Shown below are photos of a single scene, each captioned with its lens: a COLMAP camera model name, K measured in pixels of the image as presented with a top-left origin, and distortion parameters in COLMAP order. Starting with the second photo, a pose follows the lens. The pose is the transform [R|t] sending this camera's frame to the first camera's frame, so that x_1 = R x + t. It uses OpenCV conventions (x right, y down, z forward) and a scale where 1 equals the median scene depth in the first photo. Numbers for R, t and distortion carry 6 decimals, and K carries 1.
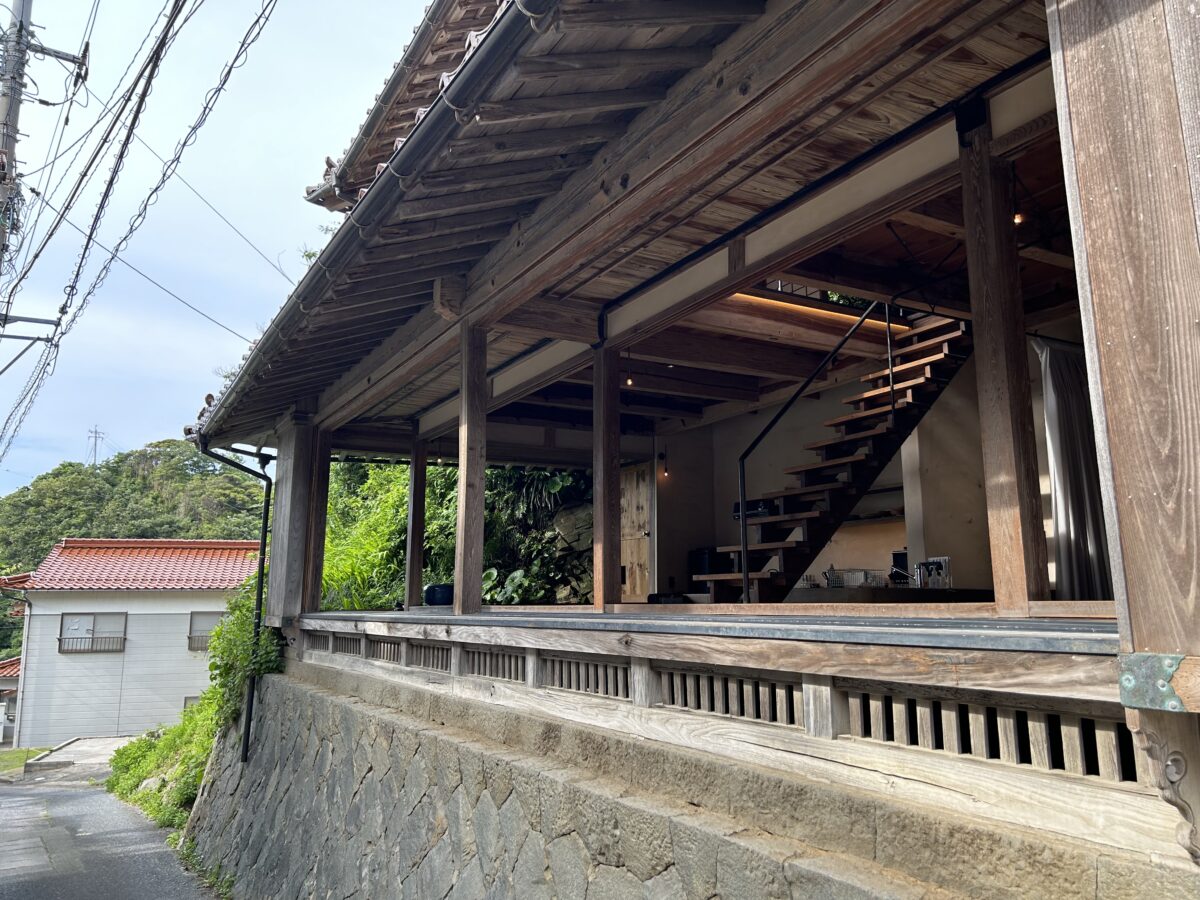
lens RADIAL K [[899.8, 0, 604.8], [0, 899.8, 452.5], [0, 0, 1]] dist [0.056679, -0.066951]
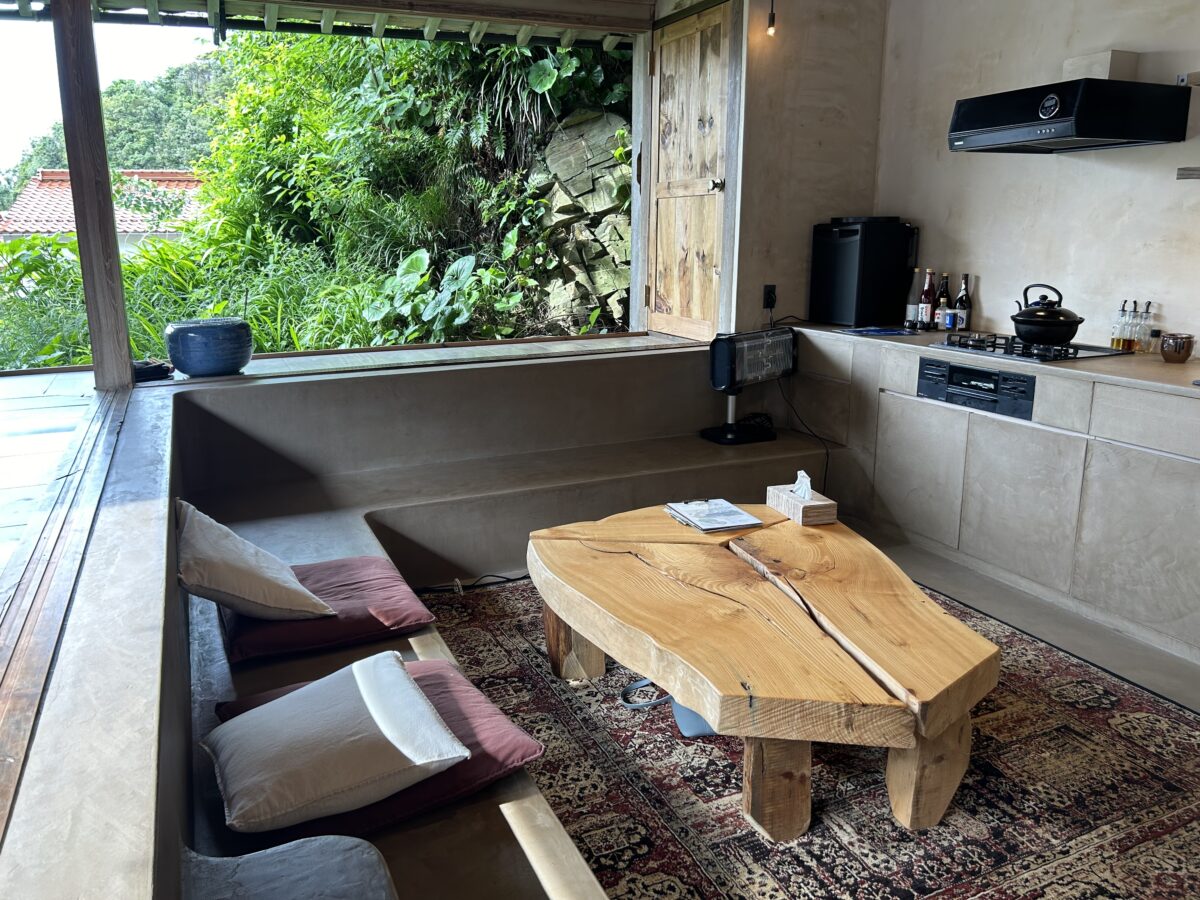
lens RADIAL K [[899.8, 0, 604.5], [0, 899.8, 447.0], [0, 0, 1]] dist [0.056679, -0.066951]
pose [[0.995032, 0.022565, -0.096967, 0.031569], [0.017087, 0.920817, 0.389620, 0.030284], [0.098080, -0.389341, 0.915857, 0.463066]]
